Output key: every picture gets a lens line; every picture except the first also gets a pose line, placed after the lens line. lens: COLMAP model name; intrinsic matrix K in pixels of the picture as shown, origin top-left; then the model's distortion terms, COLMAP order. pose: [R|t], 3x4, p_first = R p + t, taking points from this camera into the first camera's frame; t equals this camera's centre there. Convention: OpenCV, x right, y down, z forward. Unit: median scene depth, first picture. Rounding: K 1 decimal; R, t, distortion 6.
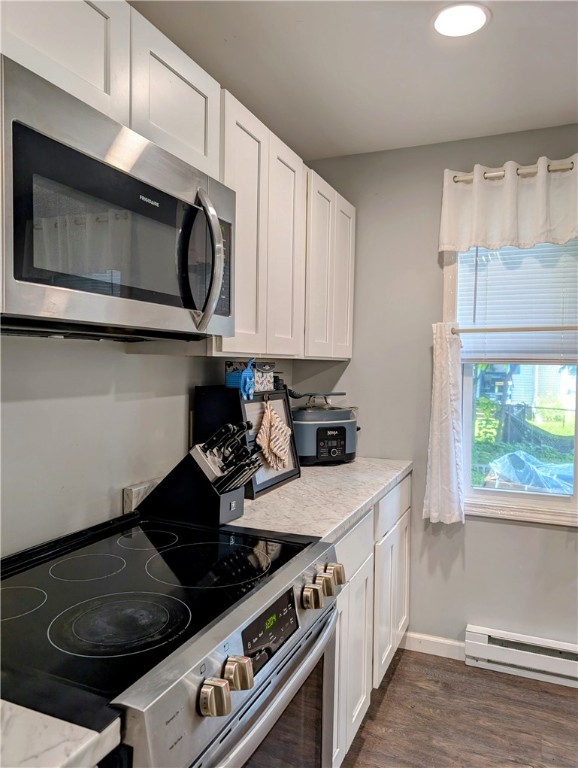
lens RADIAL K [[547.0, 0, 293.5], [0, 547.0, 383.7], [0, 0, 1]] dist [-0.002571, 0.008124]
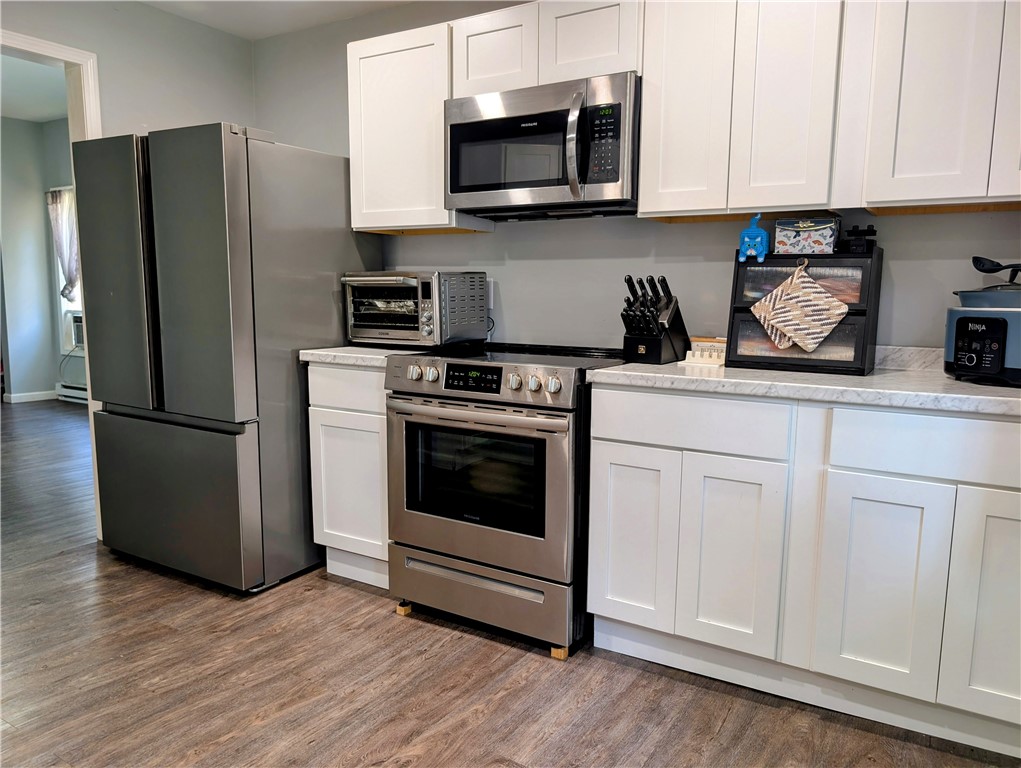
lens RADIAL K [[727.1, 0, 512.6], [0, 727.1, 385.8], [0, 0, 1]] dist [-0.002571, 0.008124]
pose [[-0.131904, 0.115572, -0.984502, 0.914889], [-0.049881, 0.991148, 0.123035, 0.080171], [0.990007, 0.065337, -0.124971, 0.594204]]
